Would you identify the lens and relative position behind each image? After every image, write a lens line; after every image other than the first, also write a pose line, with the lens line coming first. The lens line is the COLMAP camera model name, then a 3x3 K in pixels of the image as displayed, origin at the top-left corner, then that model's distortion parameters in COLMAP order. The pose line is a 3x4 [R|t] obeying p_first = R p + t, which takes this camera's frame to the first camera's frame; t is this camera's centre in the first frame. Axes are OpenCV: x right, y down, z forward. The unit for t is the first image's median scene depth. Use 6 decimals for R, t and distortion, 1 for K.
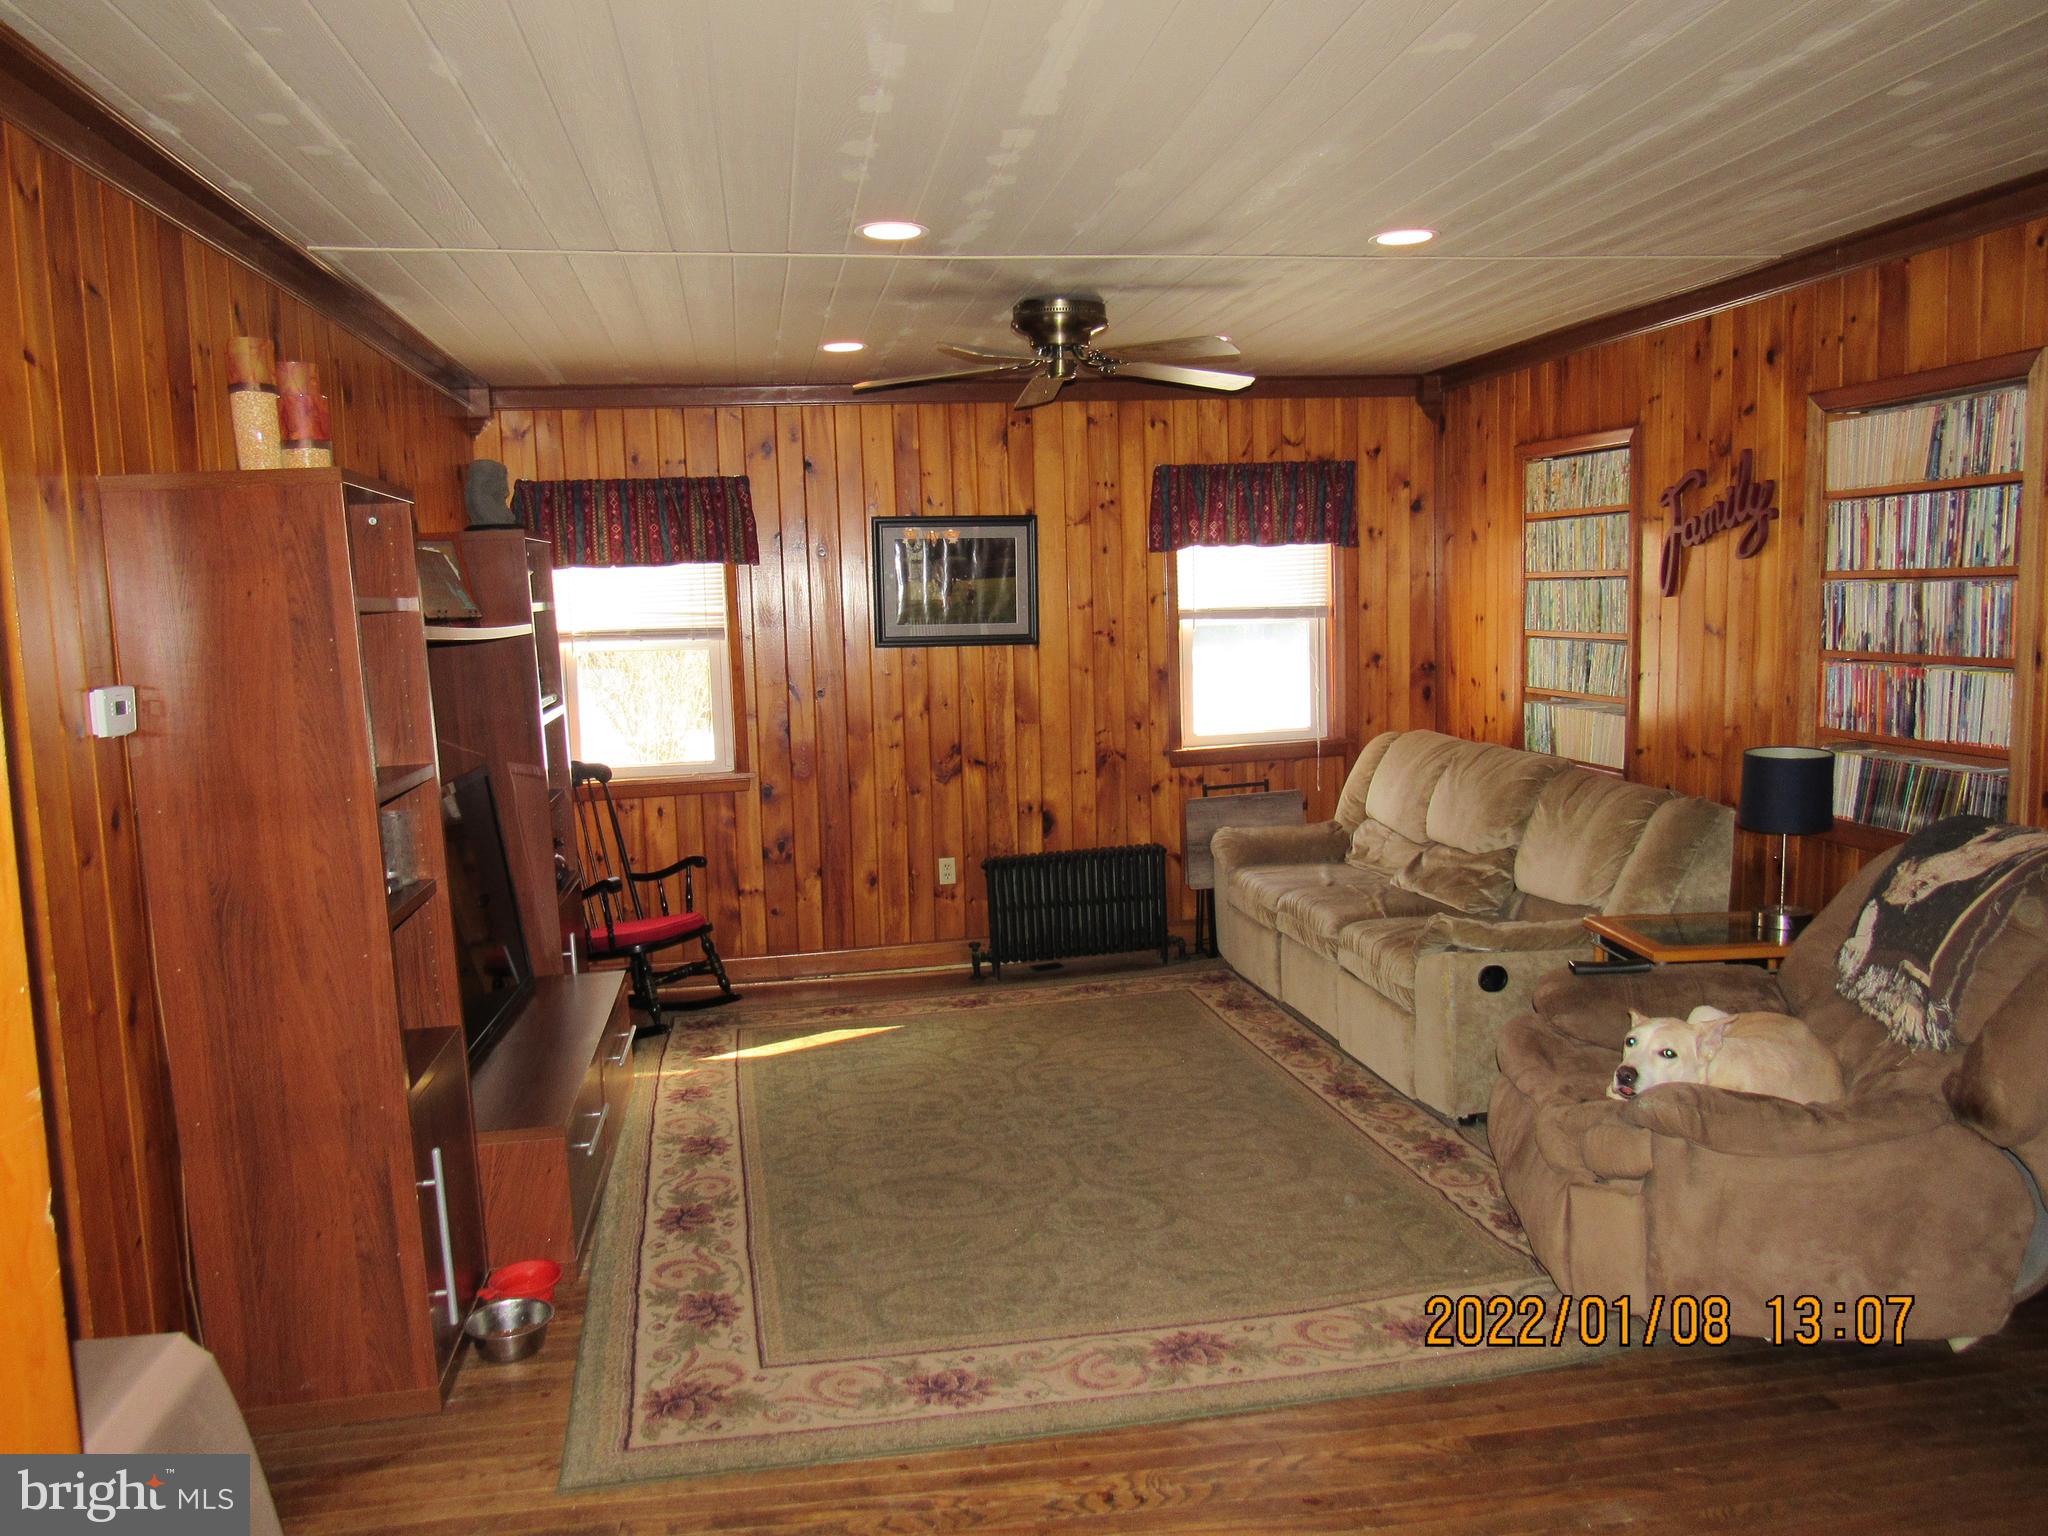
lens RADIAL K [[1538.1, 0, 1019.6], [0, 1538.1, 772.8], [0, 0, 1]] dist [0.005310, 0.002973]
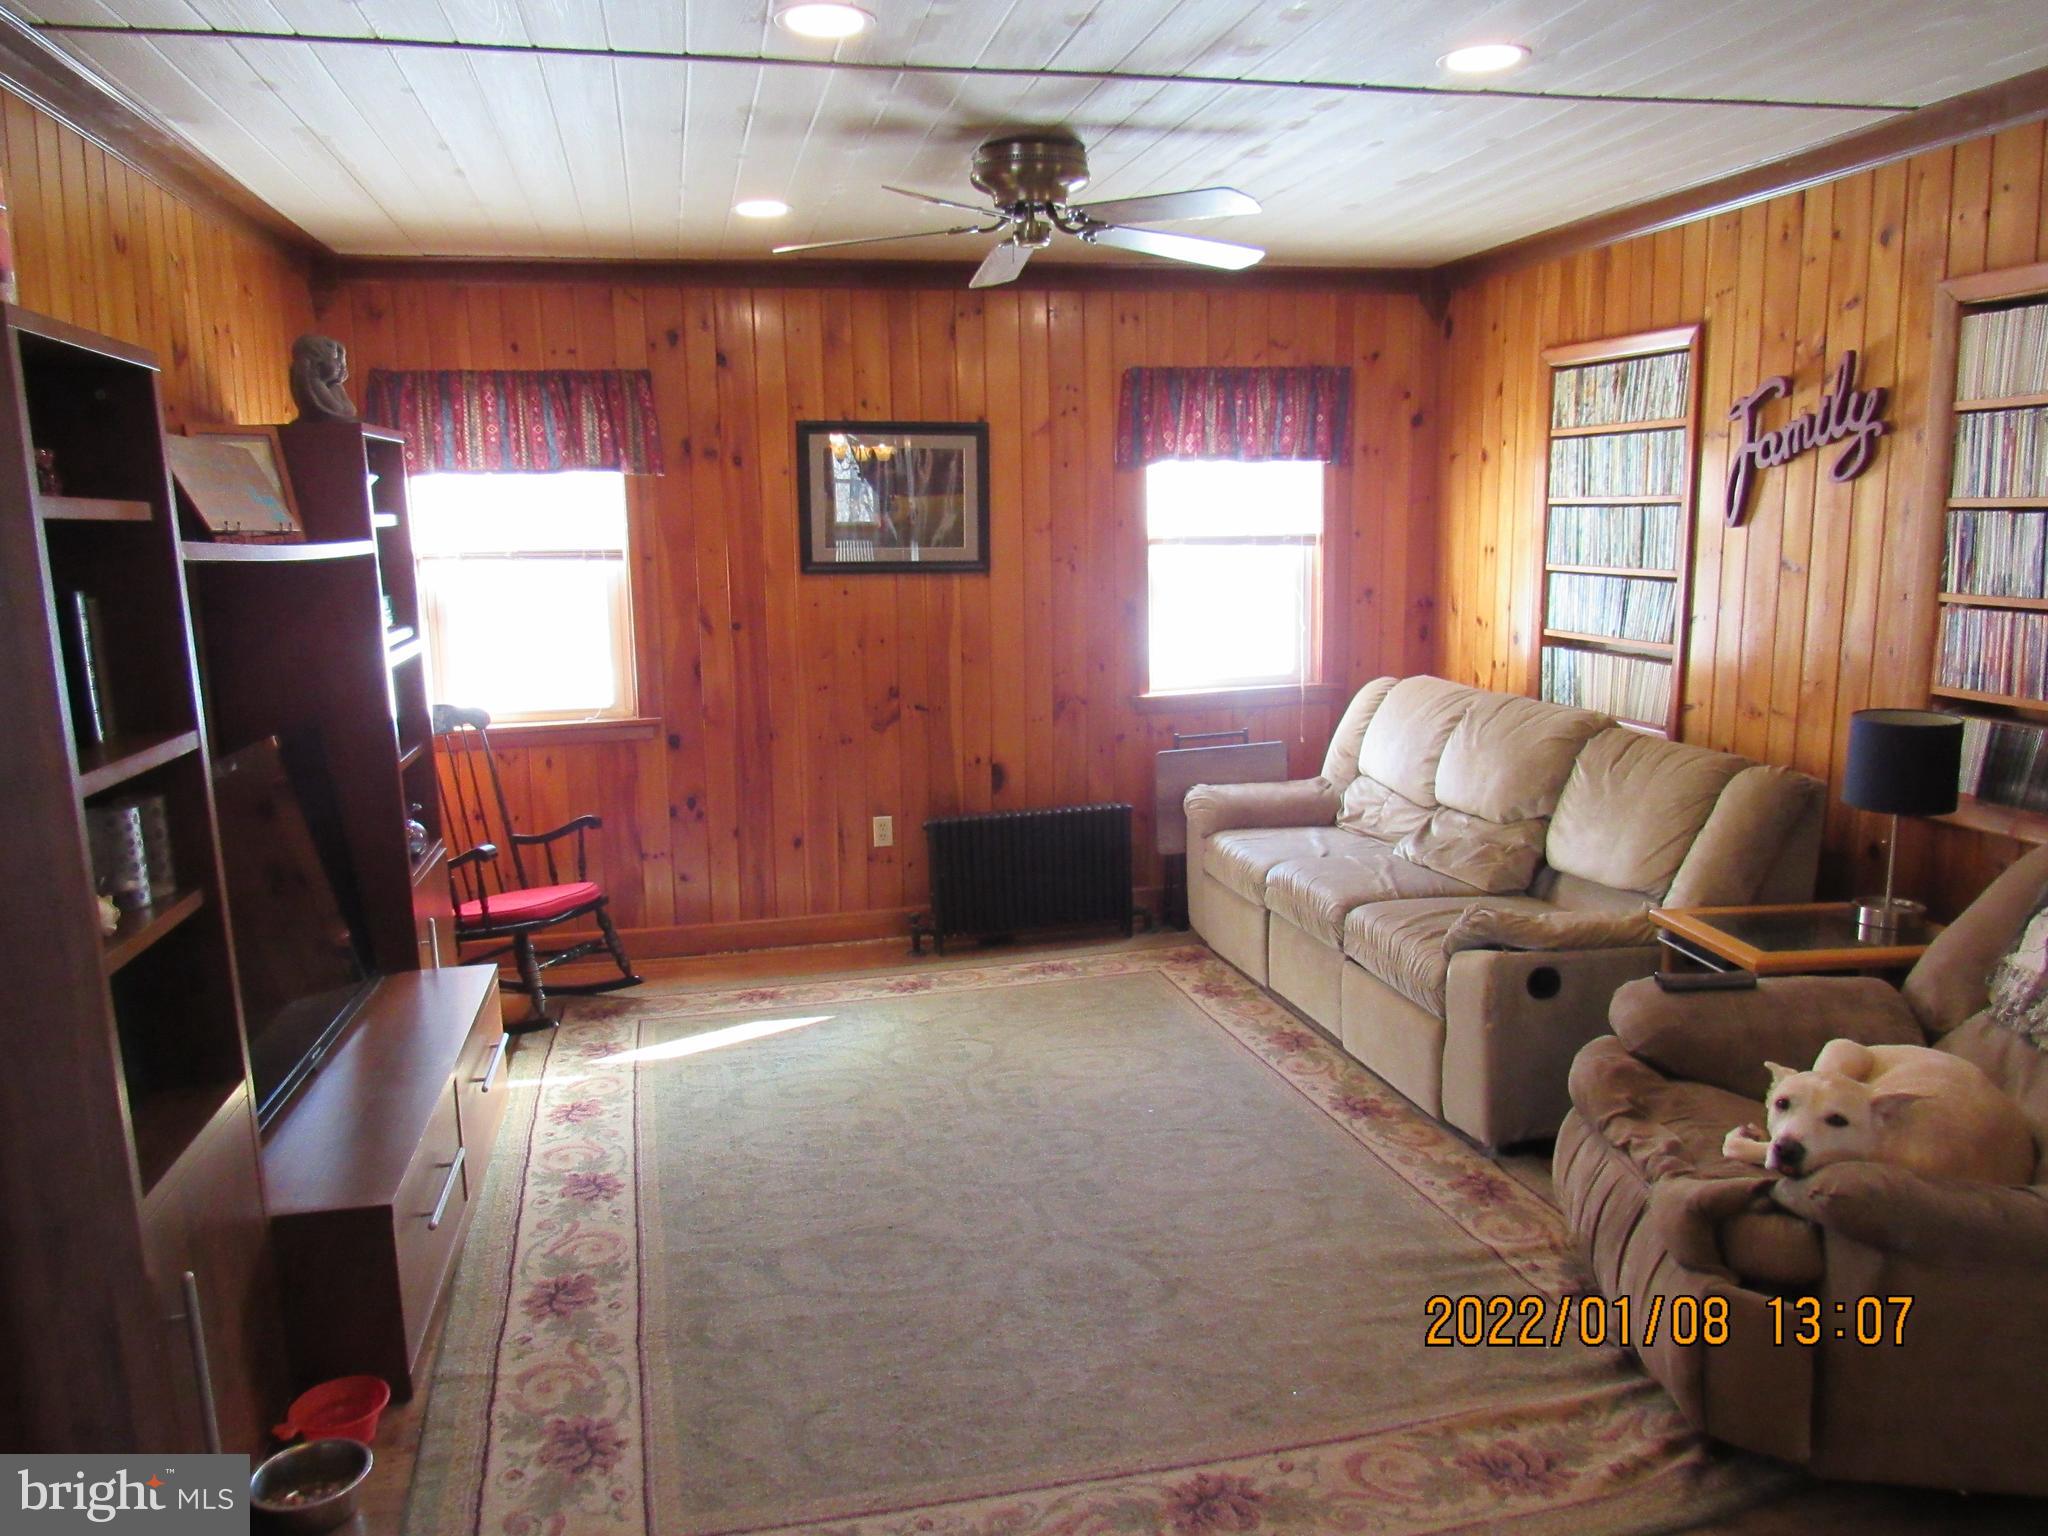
lens RADIAL K [[1538.1, 0, 1026.2], [0, 1538.1, 777.7], [0, 0, 1]] dist [0.005310, 0.002973]
pose [[0.998570, 0.005388, 0.053186, -0.014892], [-0.008111, 0.998659, 0.051124, -0.014747], [-0.052839, -0.051482, 0.997275, 0.149348]]
